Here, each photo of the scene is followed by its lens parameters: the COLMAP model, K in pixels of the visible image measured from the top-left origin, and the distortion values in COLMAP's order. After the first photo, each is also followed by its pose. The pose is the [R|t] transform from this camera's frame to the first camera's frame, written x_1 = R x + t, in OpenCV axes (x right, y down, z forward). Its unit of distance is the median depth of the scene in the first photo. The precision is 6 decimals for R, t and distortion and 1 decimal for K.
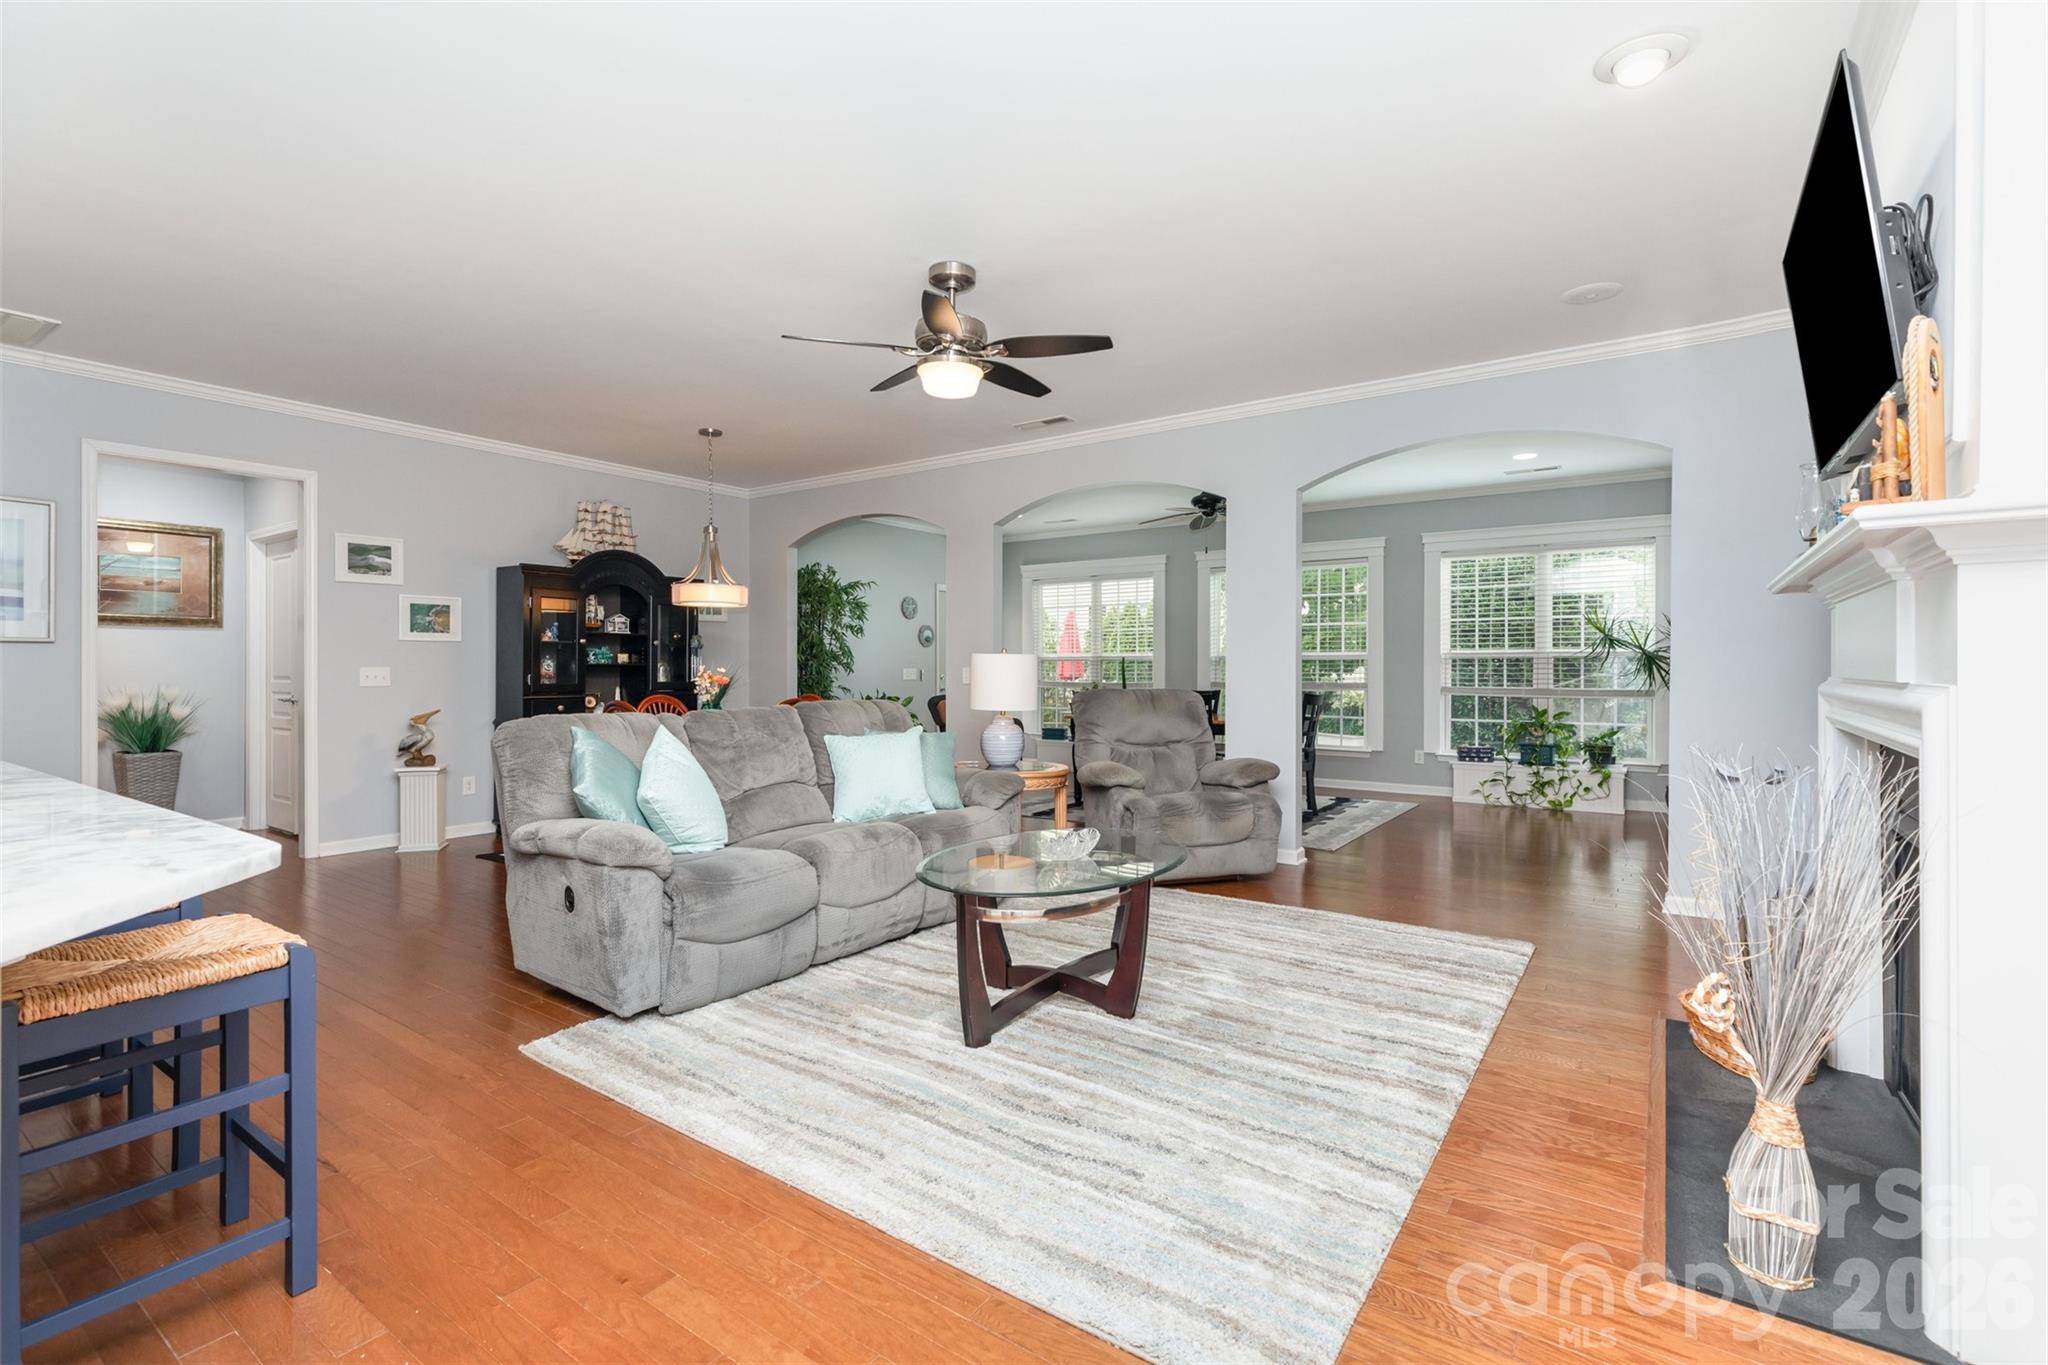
lens RADIAL K [[924.3, 0, 1025.4], [0, 924.3, 661.3], [0, 0, 1]] dist [0.006468, 0.000570]
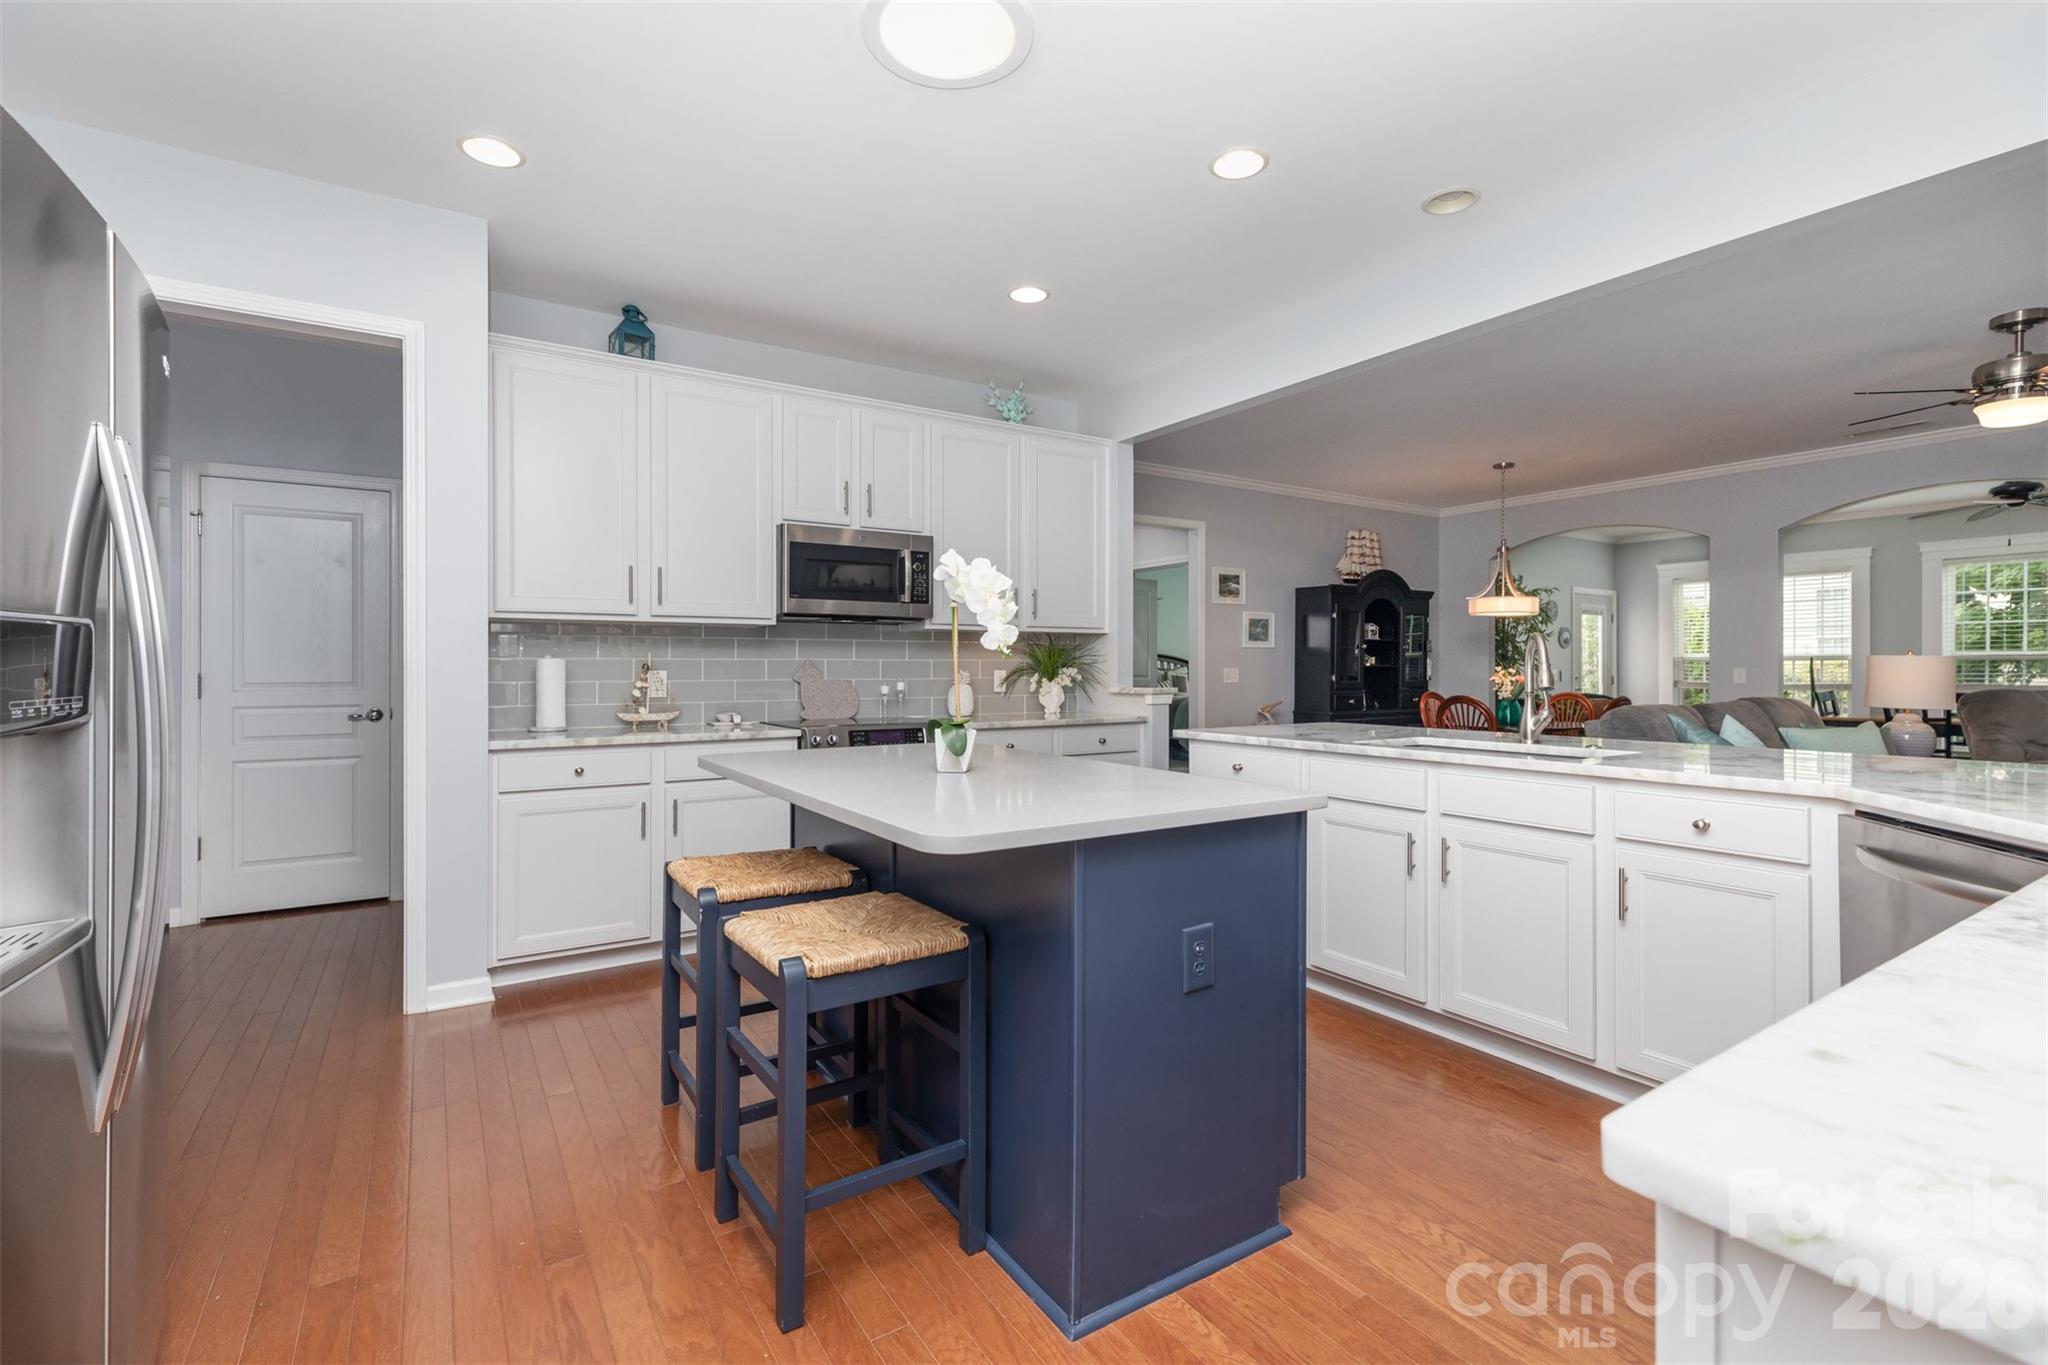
lens RADIAL K [[924.3, 0, 1025.4], [0, 924.3, 661.3], [0, 0, 1]] dist [0.006468, 0.000570]
pose [[0.926414, -0.002299, -0.376499, -0.448276], [0.002172, 0.999997, -0.000764, -0.002695], [0.376500, -0.000110, 0.926417, -0.294635]]
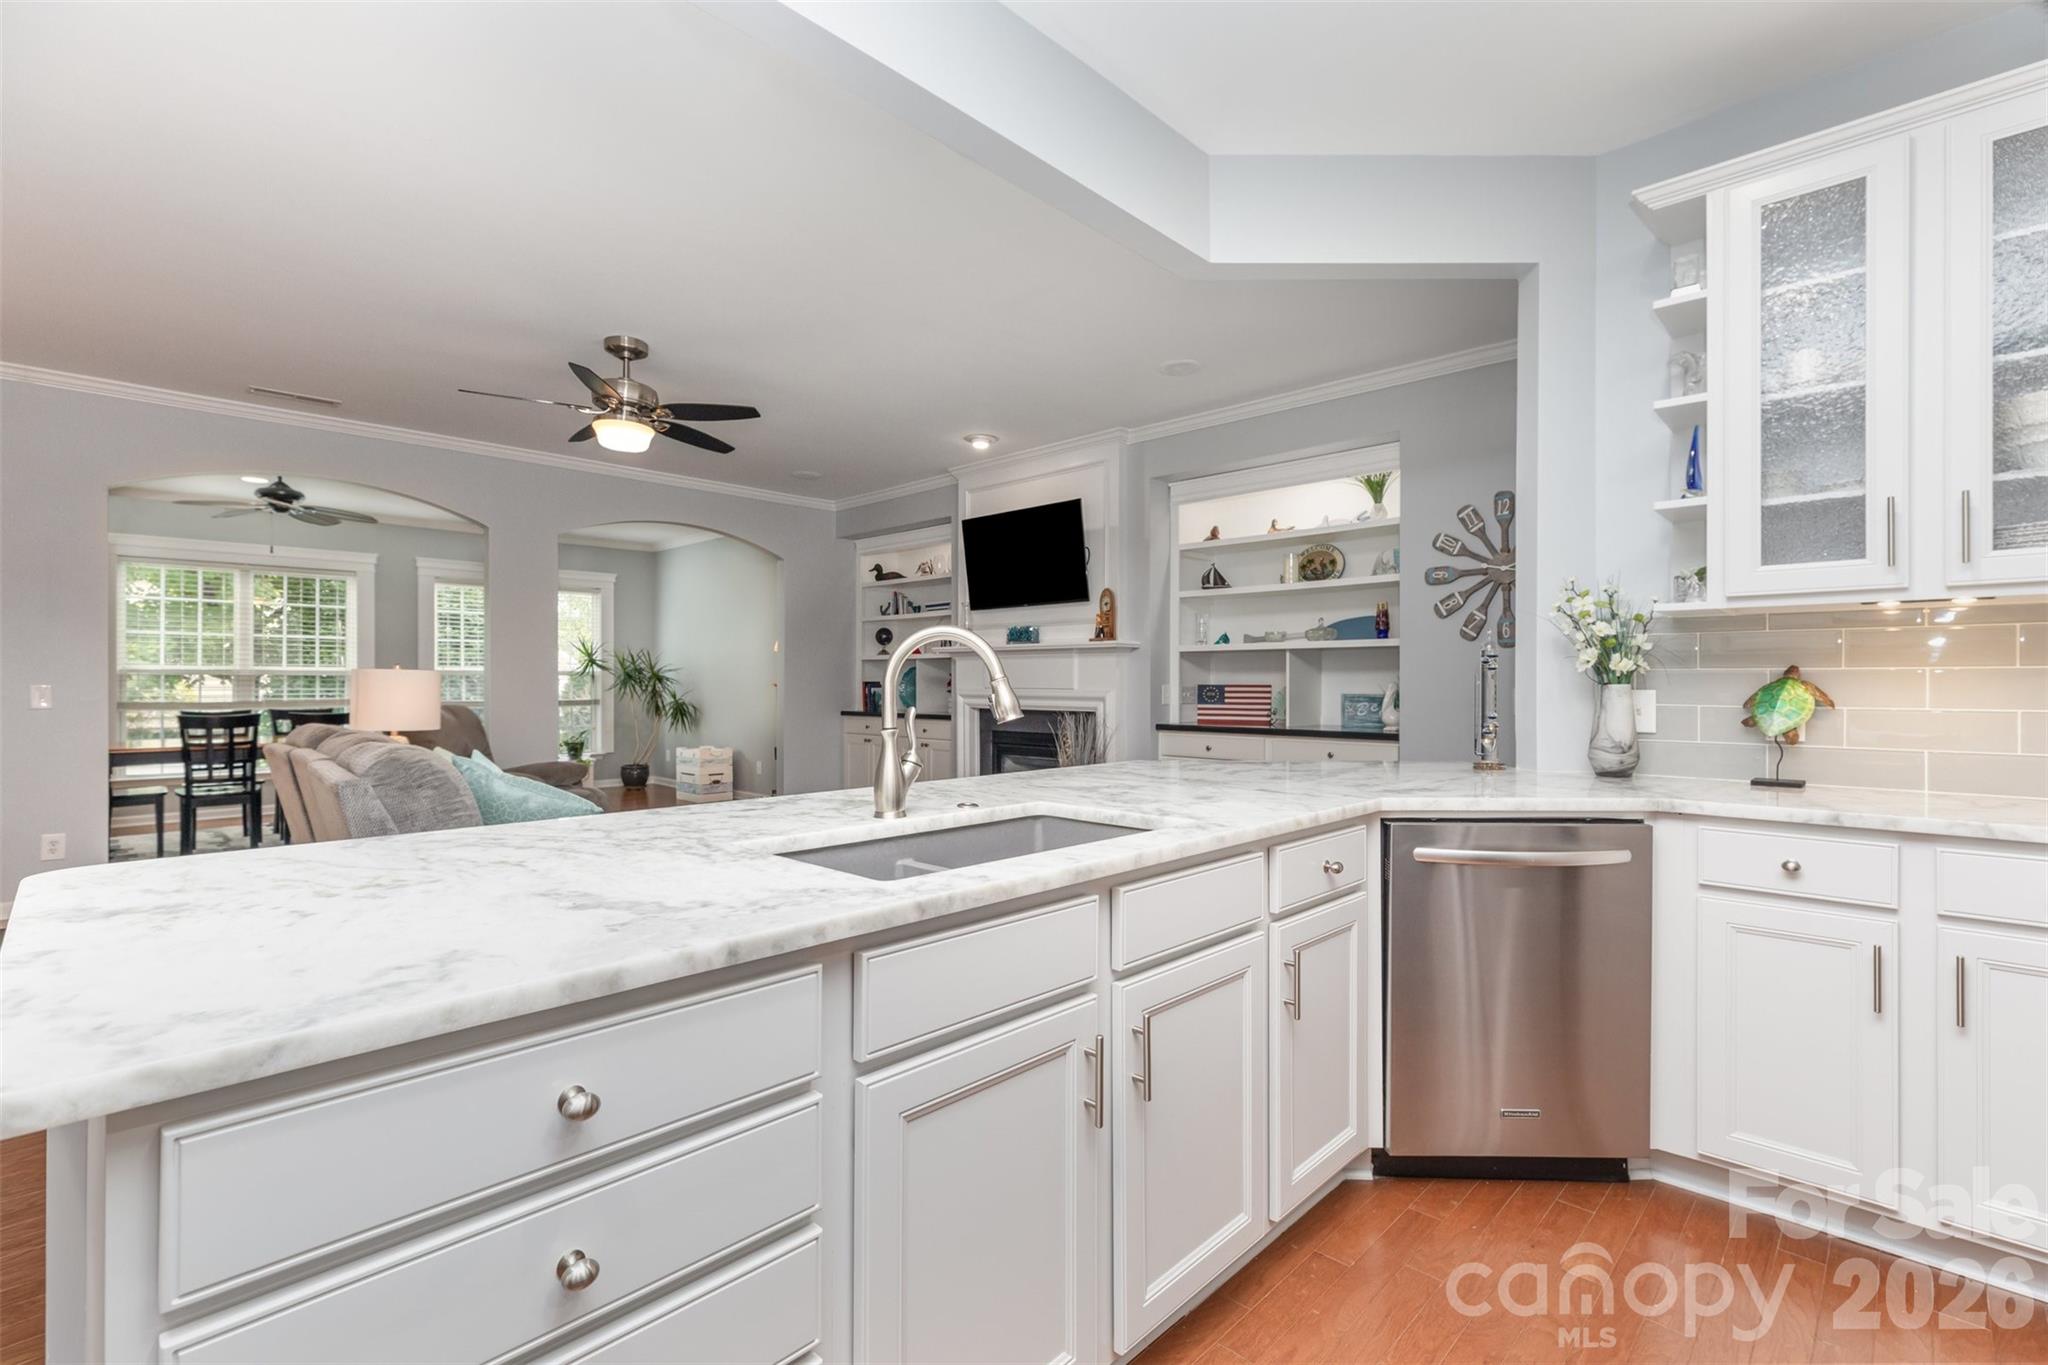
lens RADIAL K [[913.3, 0, 1024.0], [0, 913.3, 682.5], [0, 0, 1]] dist [0.002962, 0.000392]
pose [[0.159314, -0.000316, 0.987228, -0.663823], [-0.005201, 0.999986, 0.001159, 0.000646], [-0.987214, -0.005319, 0.159310, 0.196790]]
